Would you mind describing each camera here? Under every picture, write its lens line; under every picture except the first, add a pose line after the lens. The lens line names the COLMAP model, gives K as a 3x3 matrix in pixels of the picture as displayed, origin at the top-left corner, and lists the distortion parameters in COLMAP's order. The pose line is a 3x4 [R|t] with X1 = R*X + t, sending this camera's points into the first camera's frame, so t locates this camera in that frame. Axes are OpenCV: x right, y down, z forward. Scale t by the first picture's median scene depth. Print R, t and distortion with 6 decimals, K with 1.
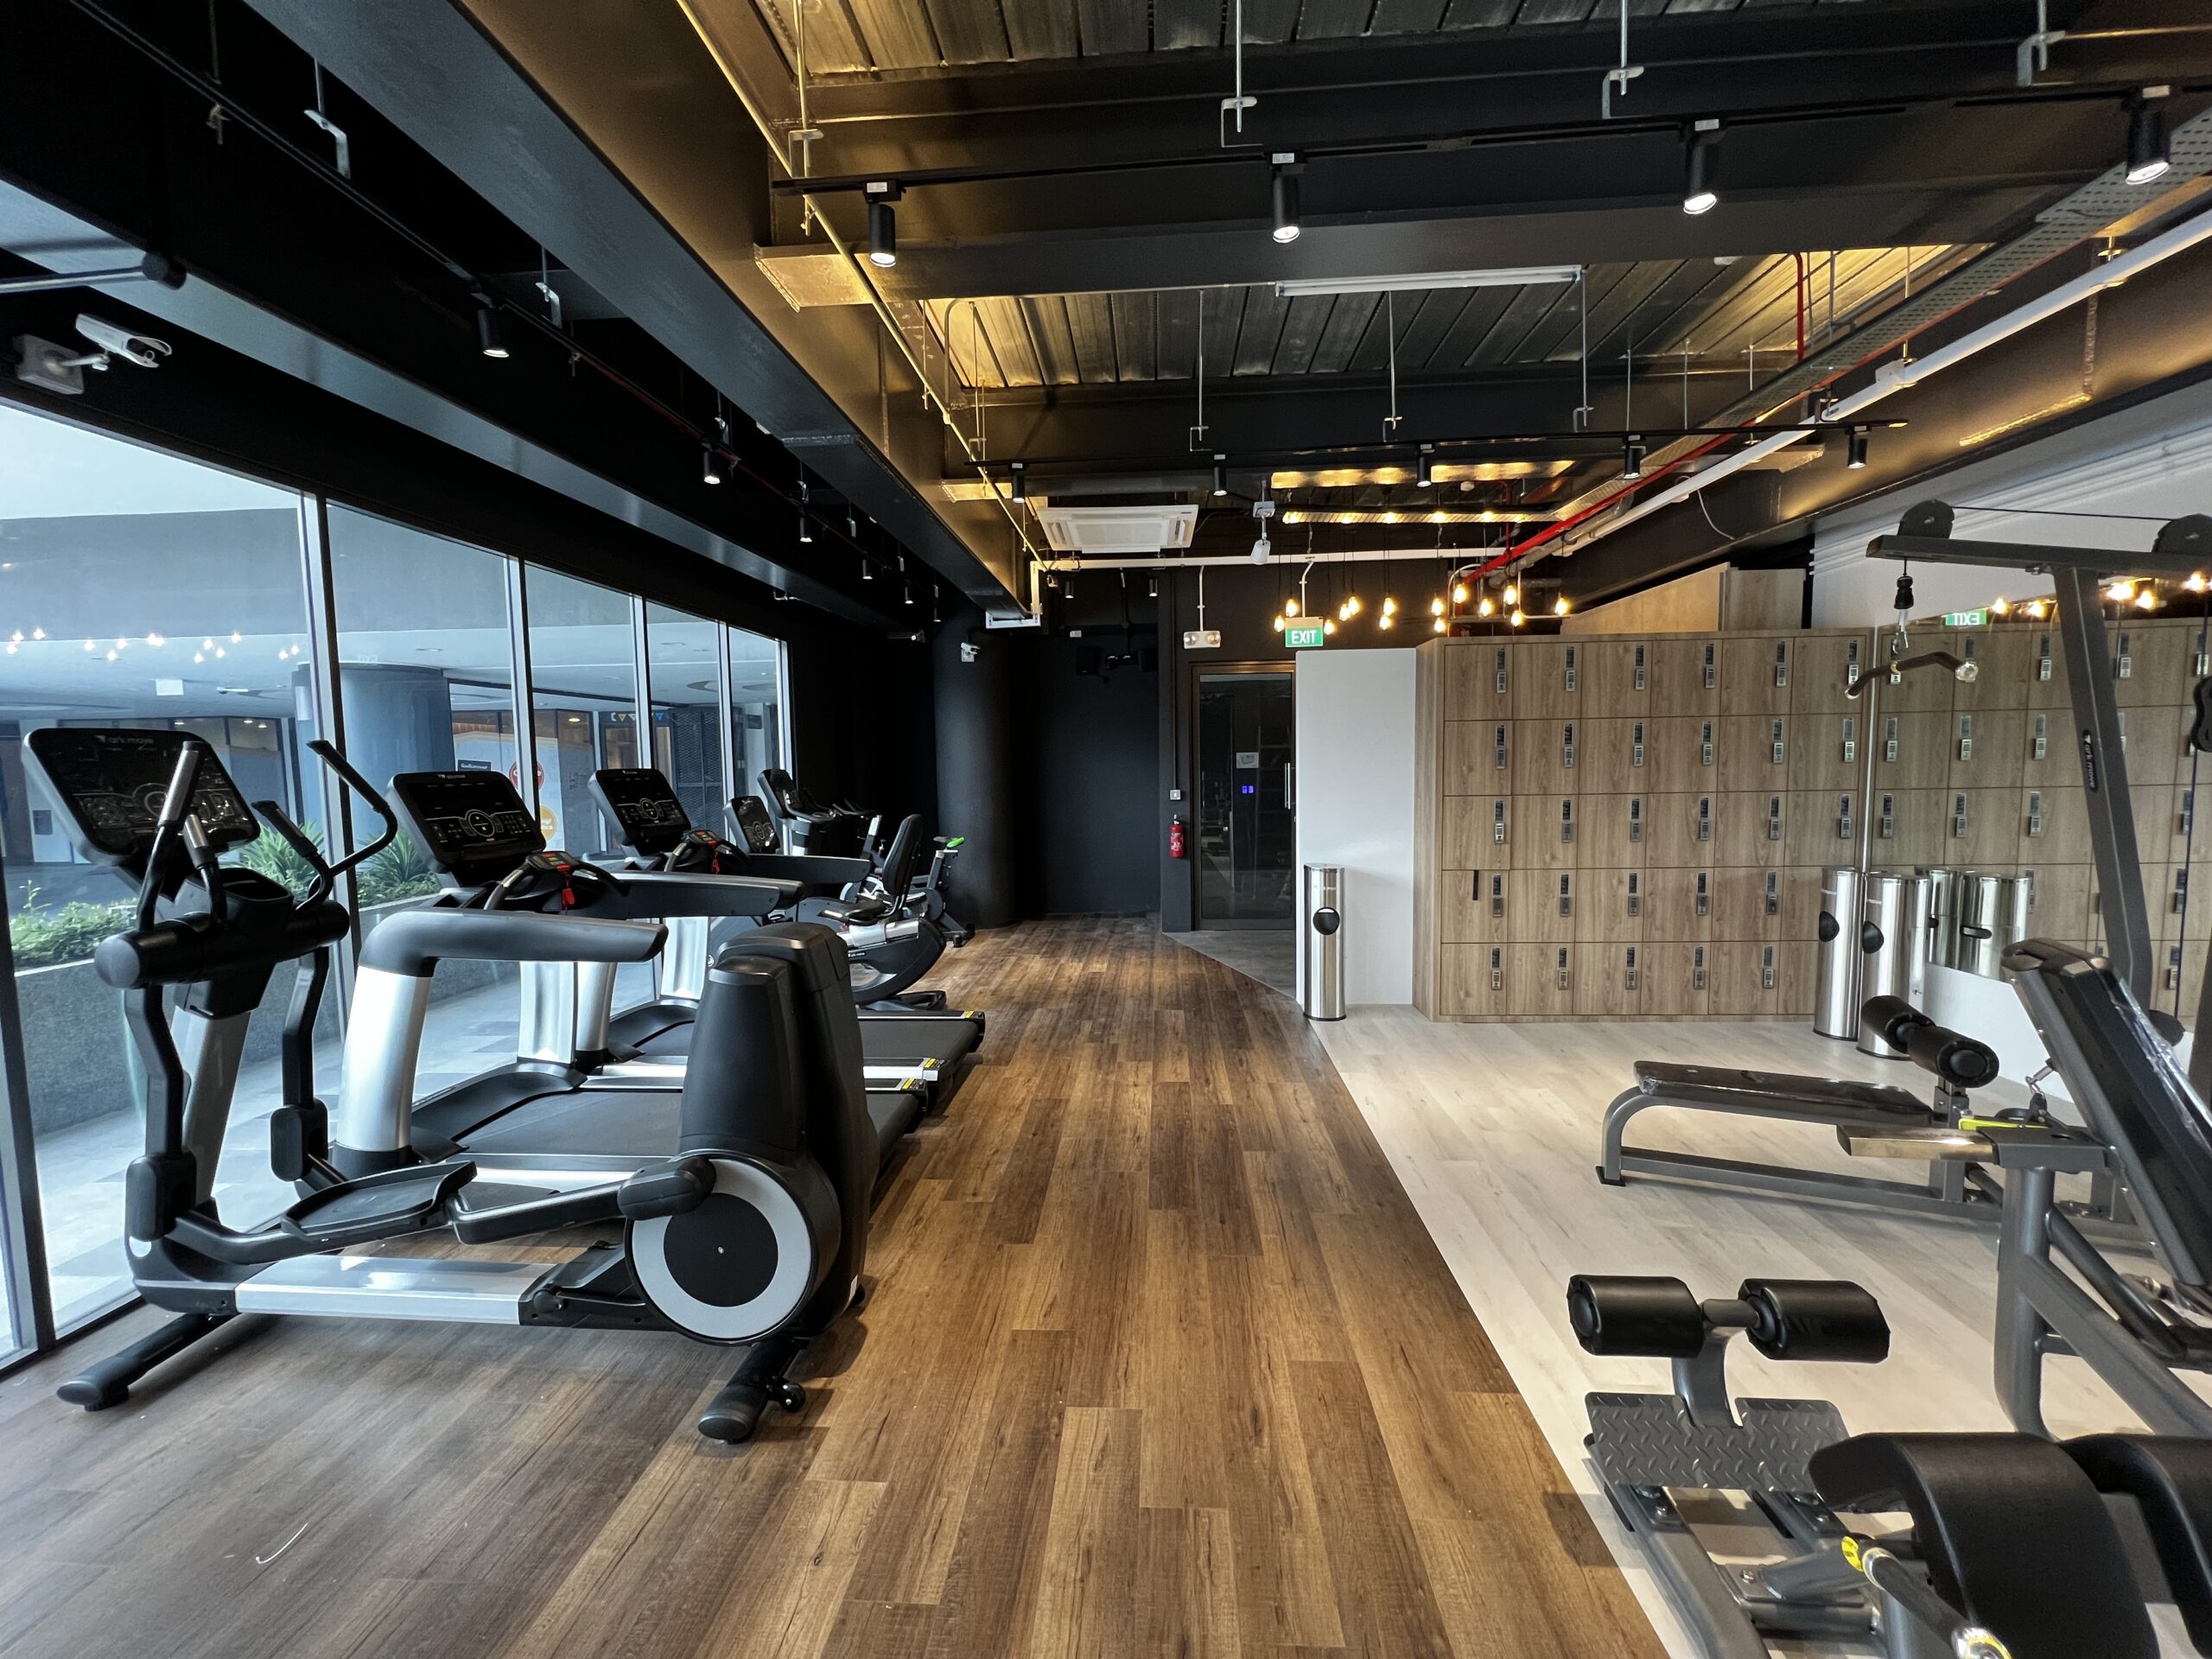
lens RADIAL K [[880.1, 0, 1099.6], [0, 880.1, 824.1], [0, 0, 1]] dist [-0.001764, 0.000015]
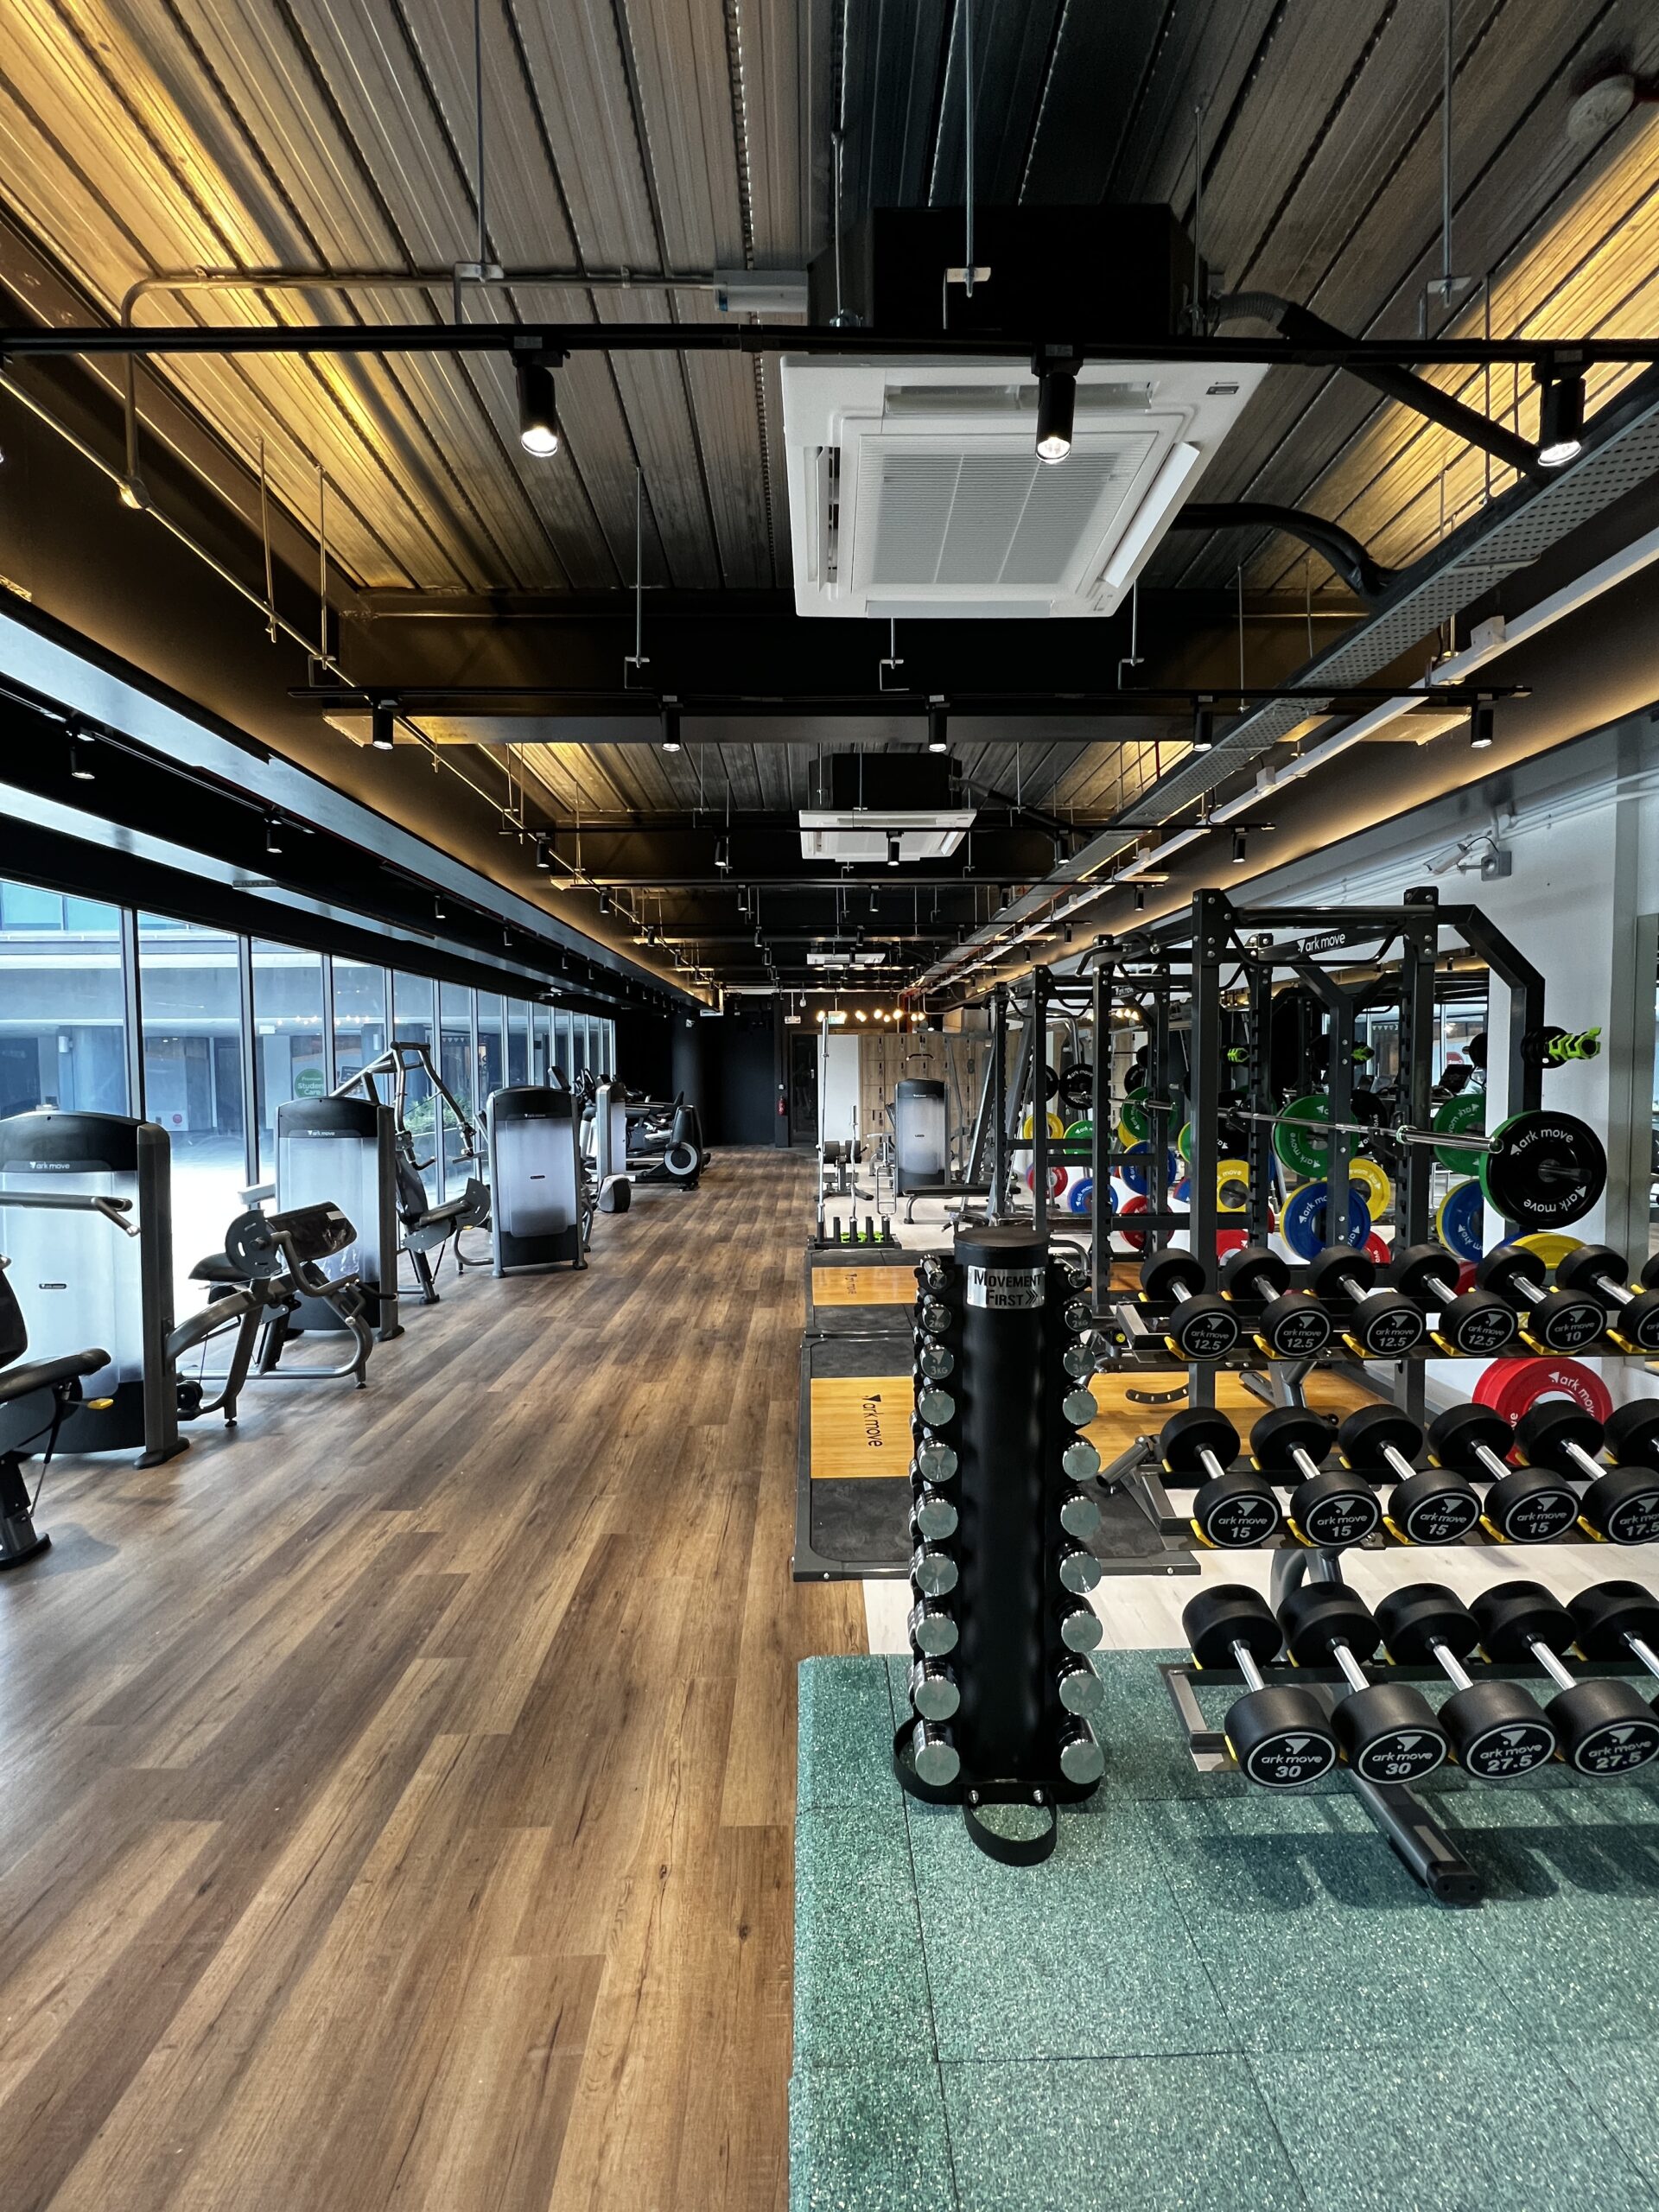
lens RADIAL K [[880.1, 0, 830.0], [0, 880.1, 1104.4], [0, 0, 1]] dist [-0.001764, 0.000015]
pose [[0.995784, 0.003807, 0.091650, 0.003773], [-0.001017, 0.999535, -0.030463, 0.096853], [-0.091723, 0.030241, 0.995325, -1.525520]]
